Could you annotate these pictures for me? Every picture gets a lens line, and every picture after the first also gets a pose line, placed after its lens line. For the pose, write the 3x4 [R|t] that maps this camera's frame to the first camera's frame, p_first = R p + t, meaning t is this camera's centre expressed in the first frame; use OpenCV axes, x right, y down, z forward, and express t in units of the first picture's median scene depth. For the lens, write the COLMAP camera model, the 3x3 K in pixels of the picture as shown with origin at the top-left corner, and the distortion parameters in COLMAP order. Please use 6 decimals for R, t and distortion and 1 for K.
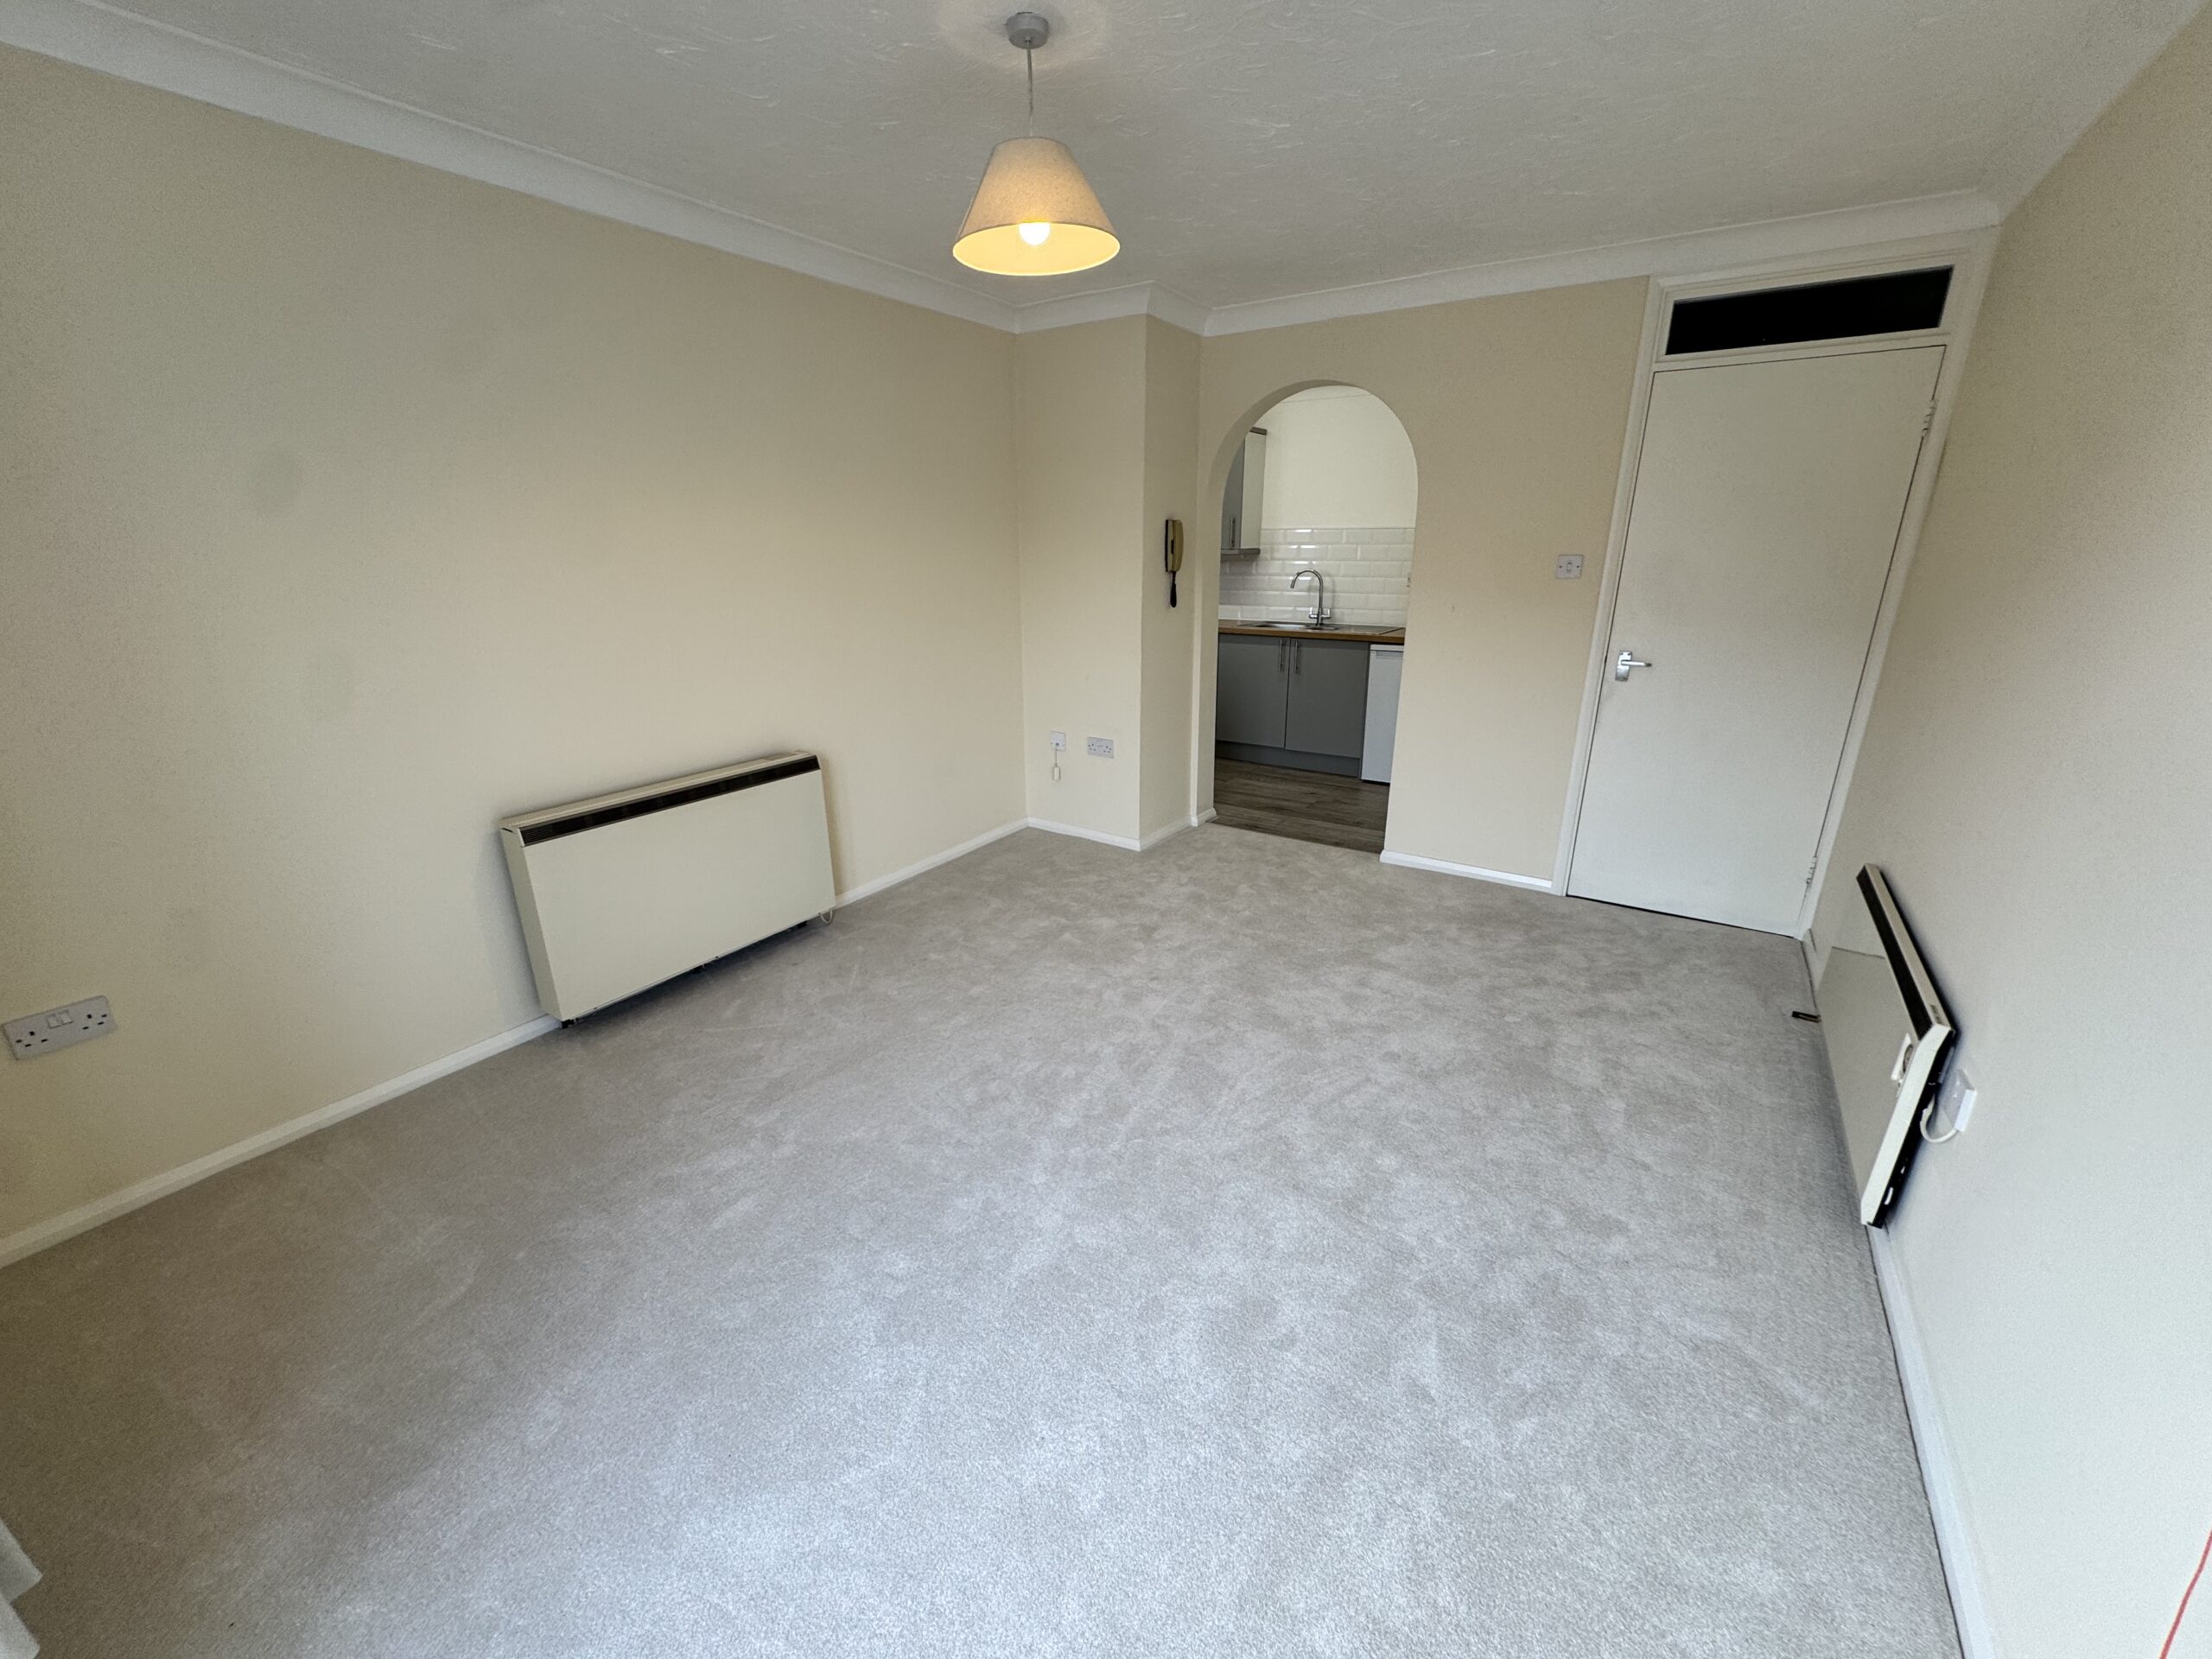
lens RADIAL K [[878.4, 0, 1103.8], [0, 878.4, 825.7], [0, 0, 1]] dist [-0.001879, -0.000331]
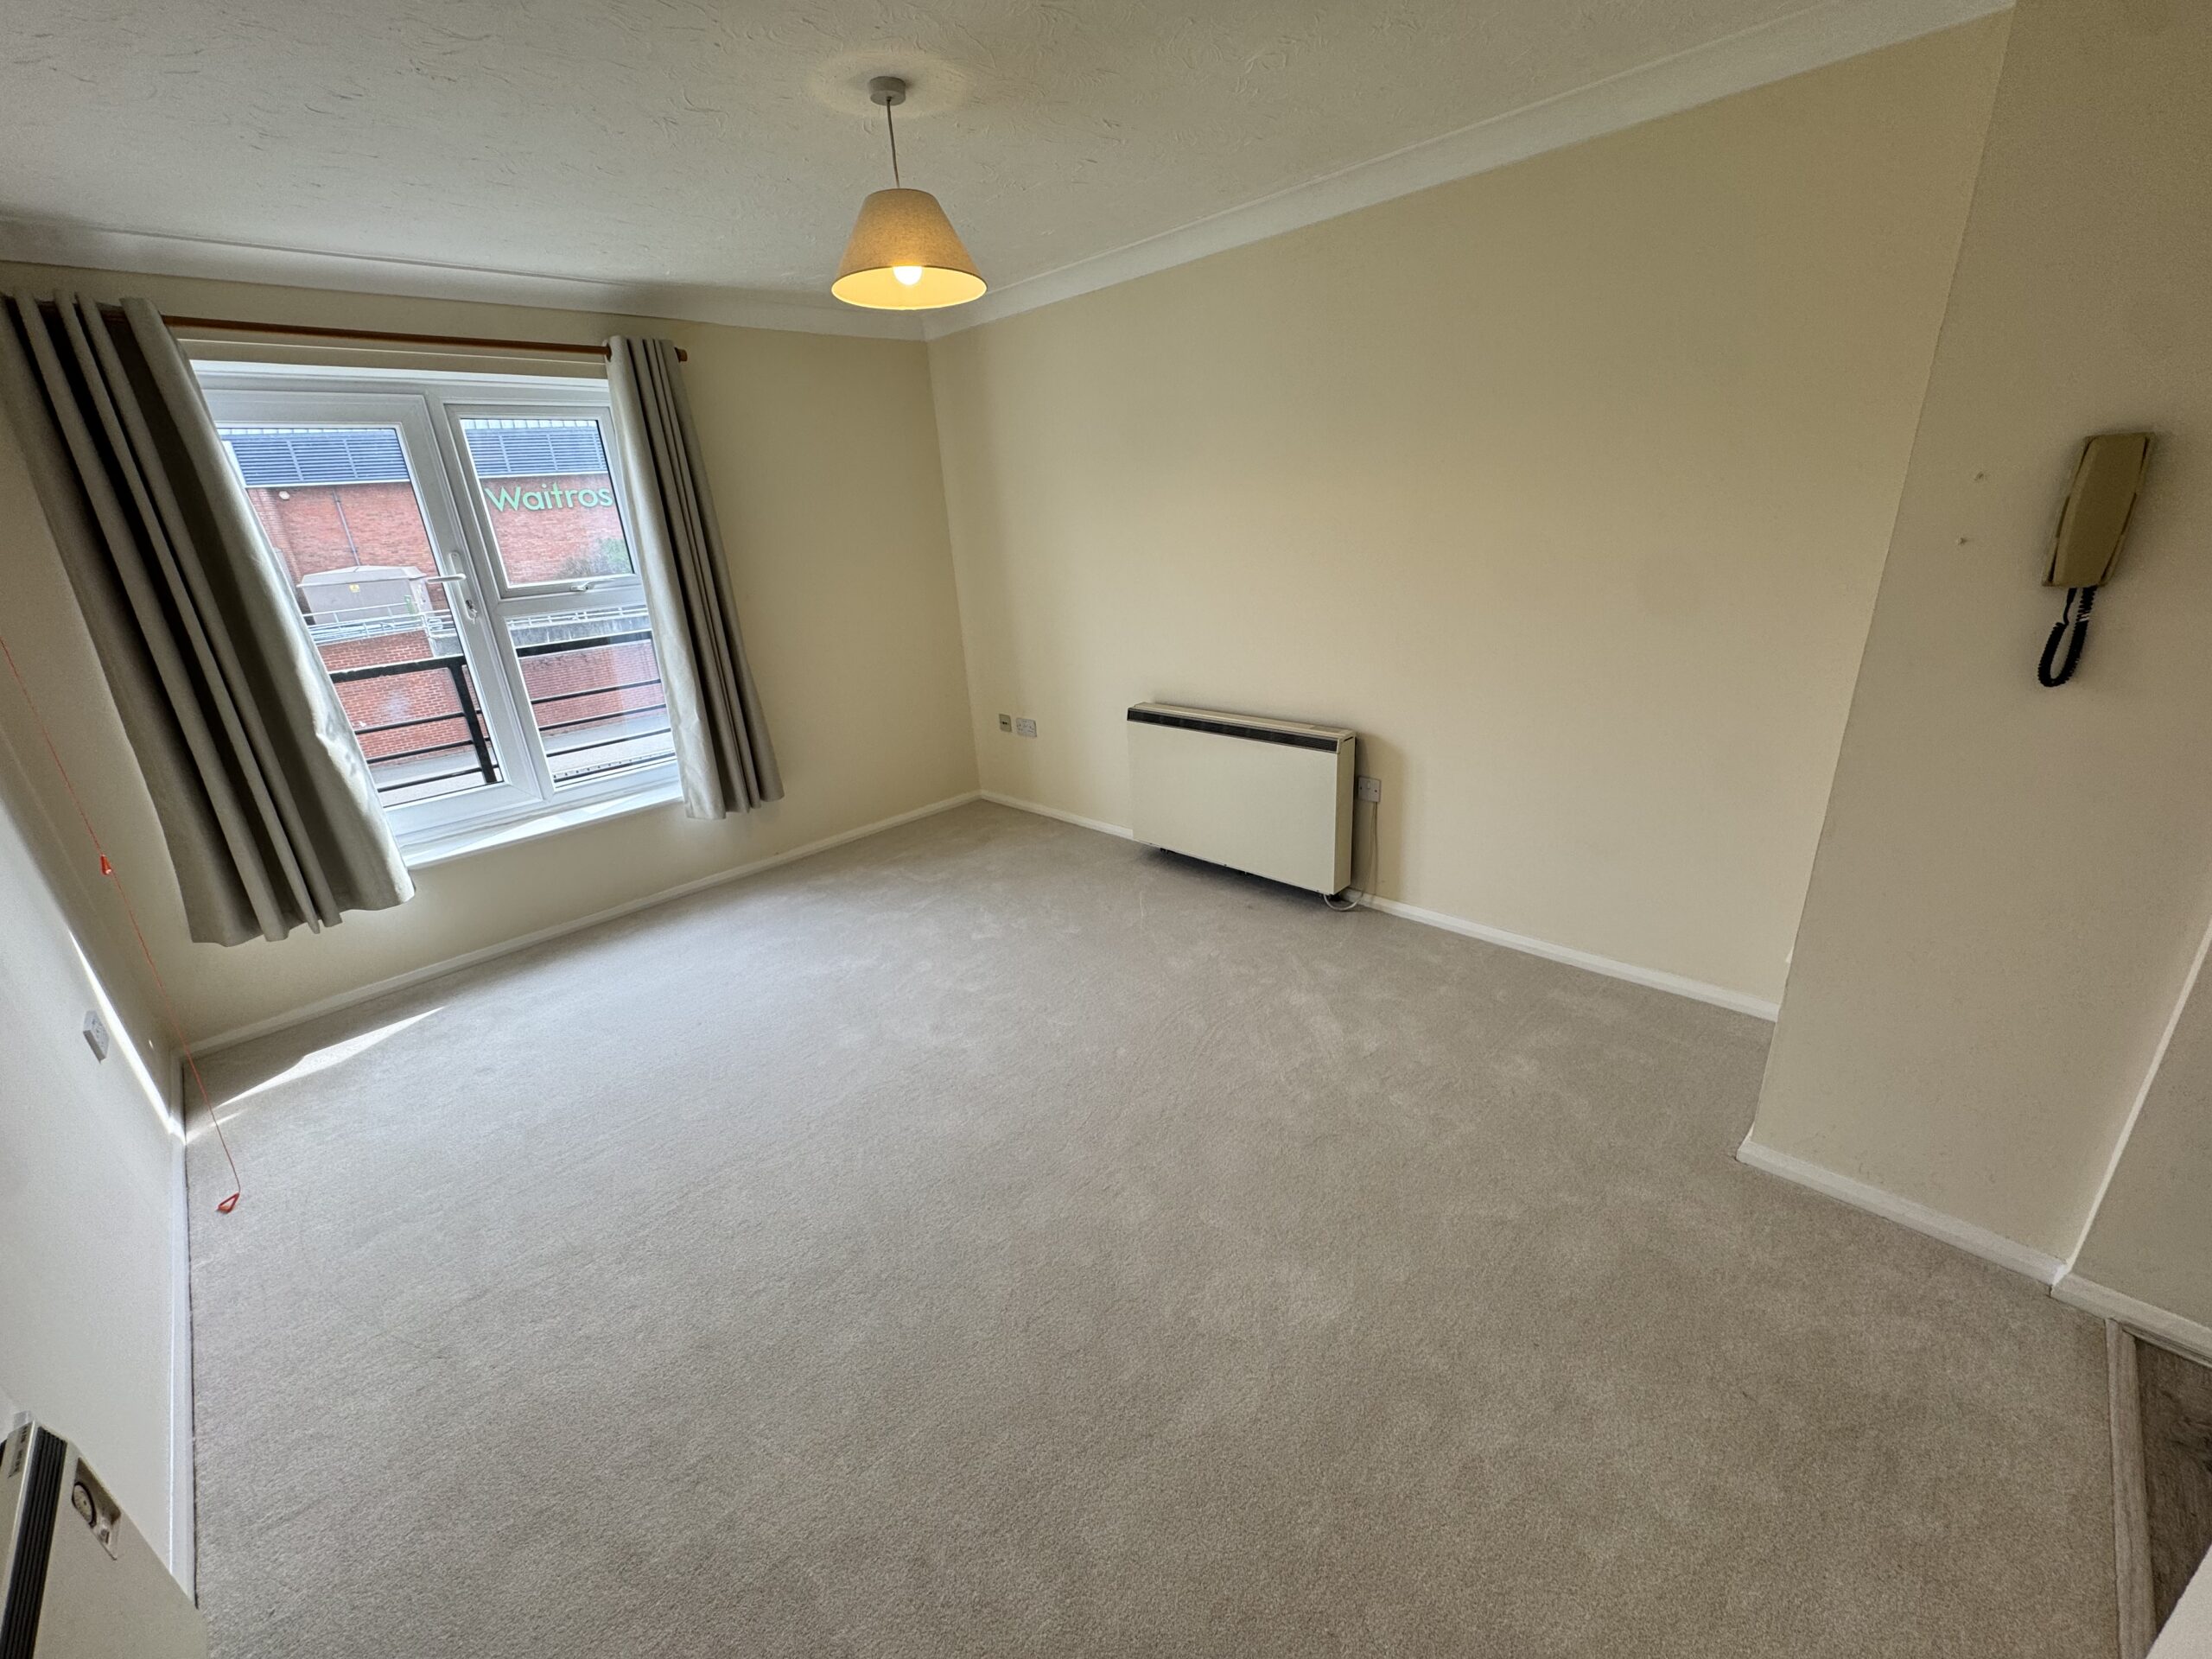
lens RADIAL K [[878.4, 0, 1103.8], [0, 878.4, 825.7], [0, 0, 1]] dist [-0.001879, -0.000331]
pose [[-0.188409, 0.355761, -0.915388, 0.673677], [-0.242493, 0.886369, 0.394394, -0.332765], [0.951682, 0.296283, -0.080731, 0.914909]]
